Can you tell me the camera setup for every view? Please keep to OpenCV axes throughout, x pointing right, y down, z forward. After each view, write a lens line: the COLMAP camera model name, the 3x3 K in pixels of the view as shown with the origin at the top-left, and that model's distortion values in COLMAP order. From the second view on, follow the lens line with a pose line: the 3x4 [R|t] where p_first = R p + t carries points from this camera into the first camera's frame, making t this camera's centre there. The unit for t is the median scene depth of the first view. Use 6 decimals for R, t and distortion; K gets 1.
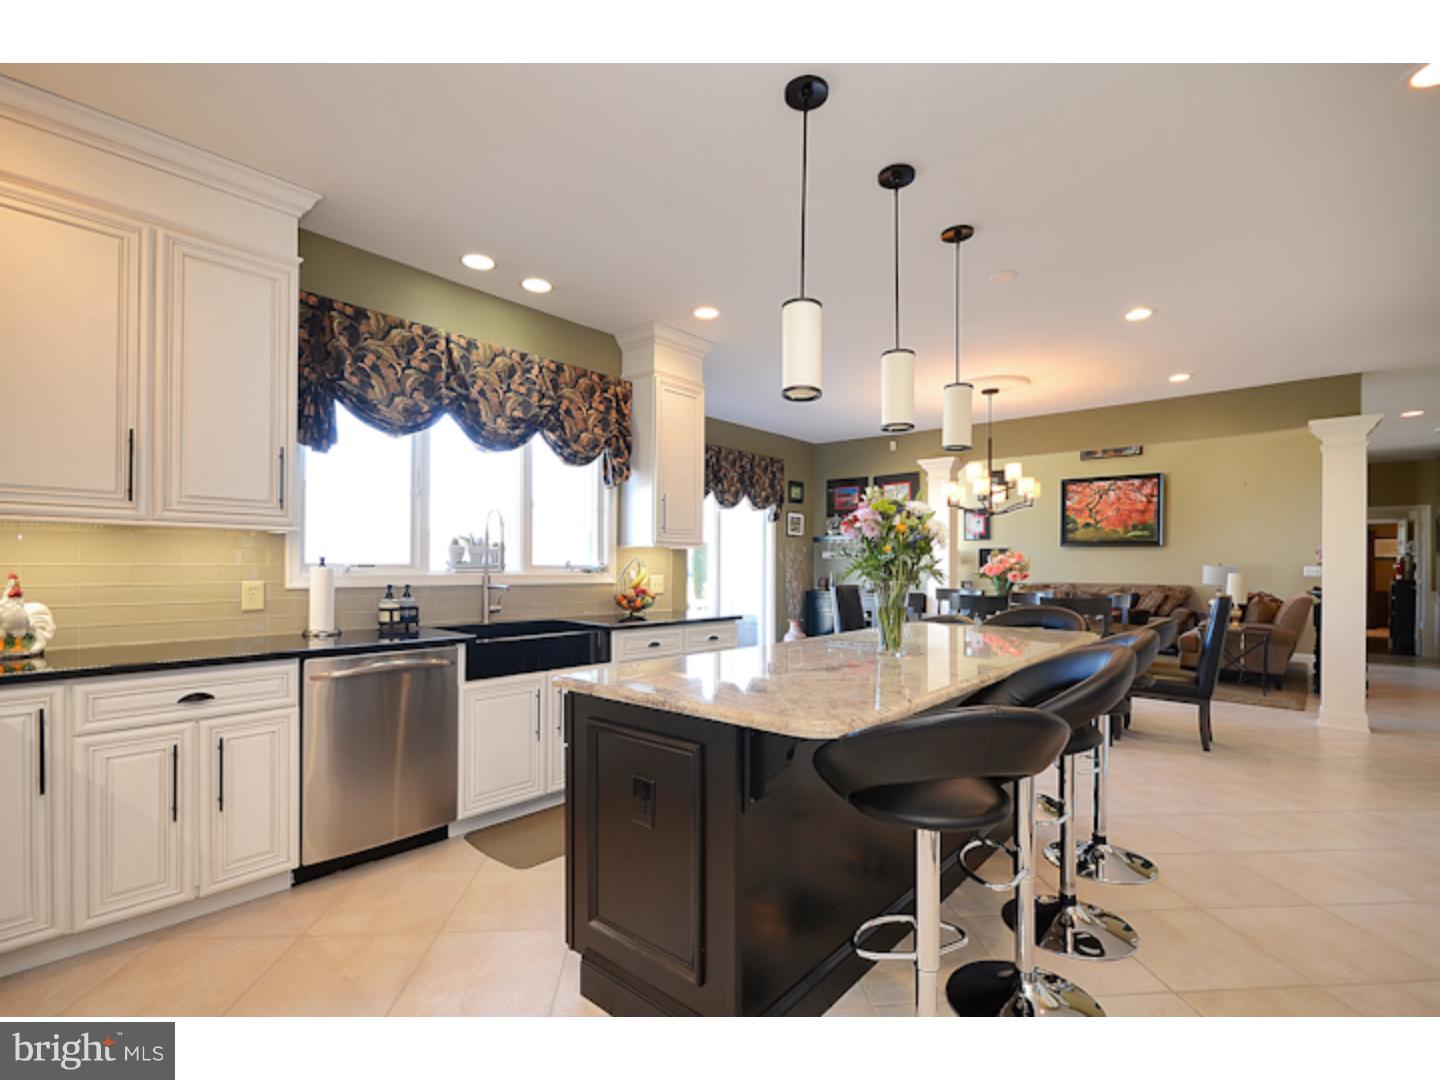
lens RADIAL K [[665.6, 0, 717.6], [0, 665.6, 566.4], [0, 0, 1]] dist [-0.015861, 0.000471]
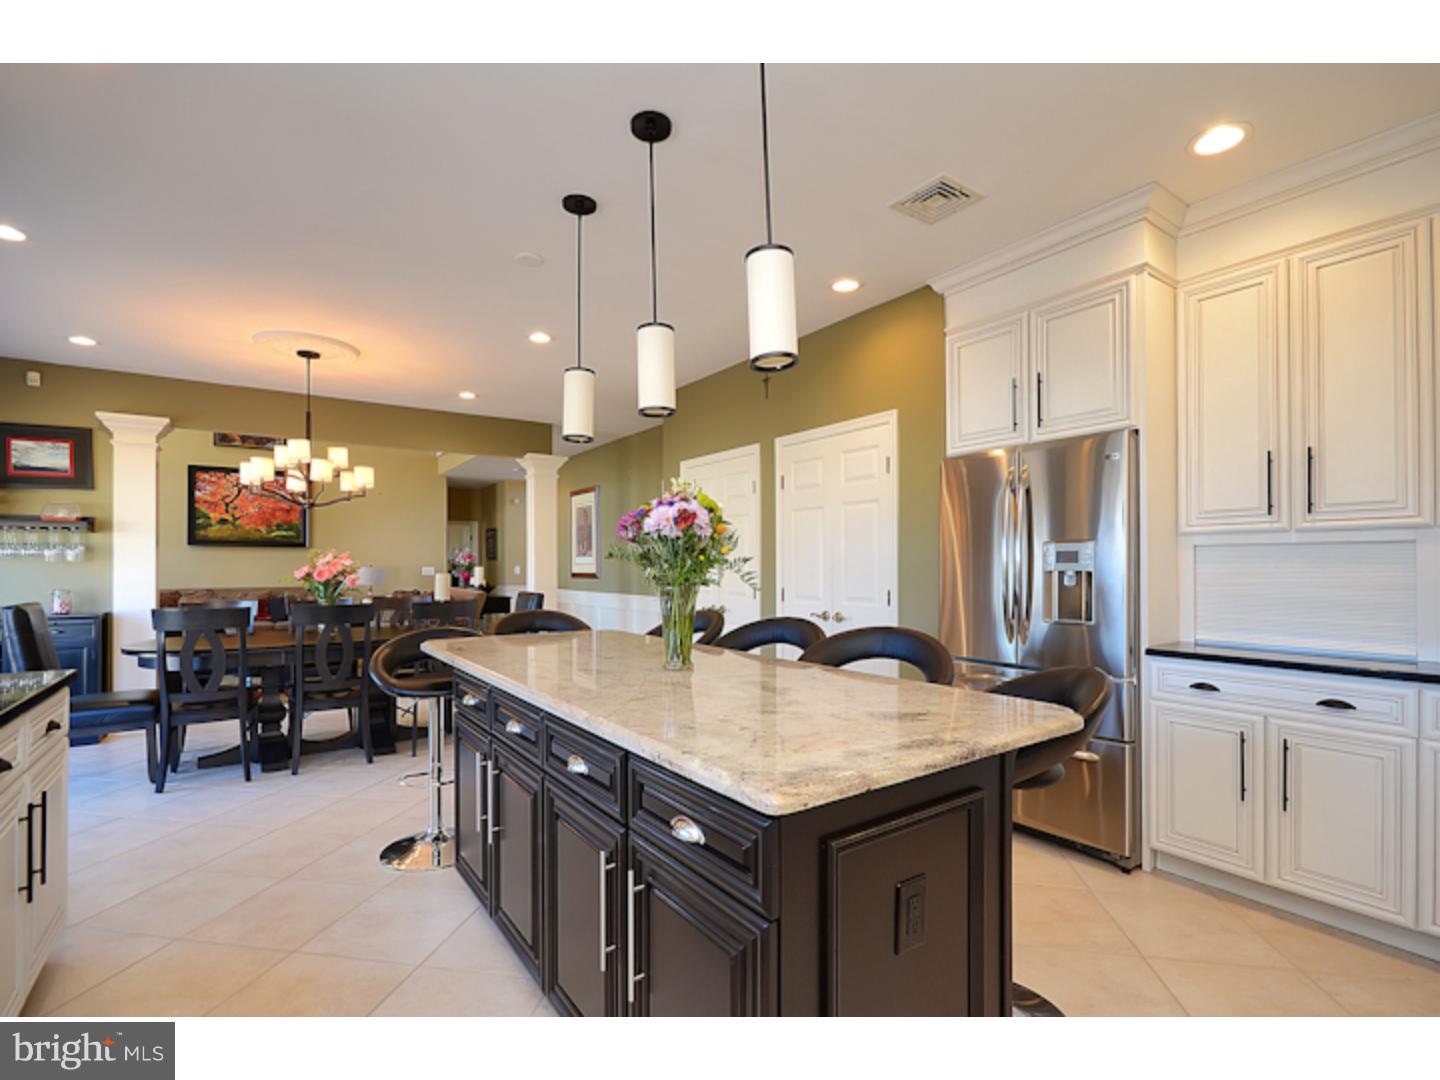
lens RADIAL K [[665.6, 0, 717.6], [0, 665.6, 566.4], [0, 0, 1]] dist [-0.015861, 0.000471]
pose [[0.241899, -0.004179, 0.970292, -0.150547], [0.006607, 0.999975, 0.002659, -0.001398], [-0.970279, 0.005768, 0.241921, 0.188112]]
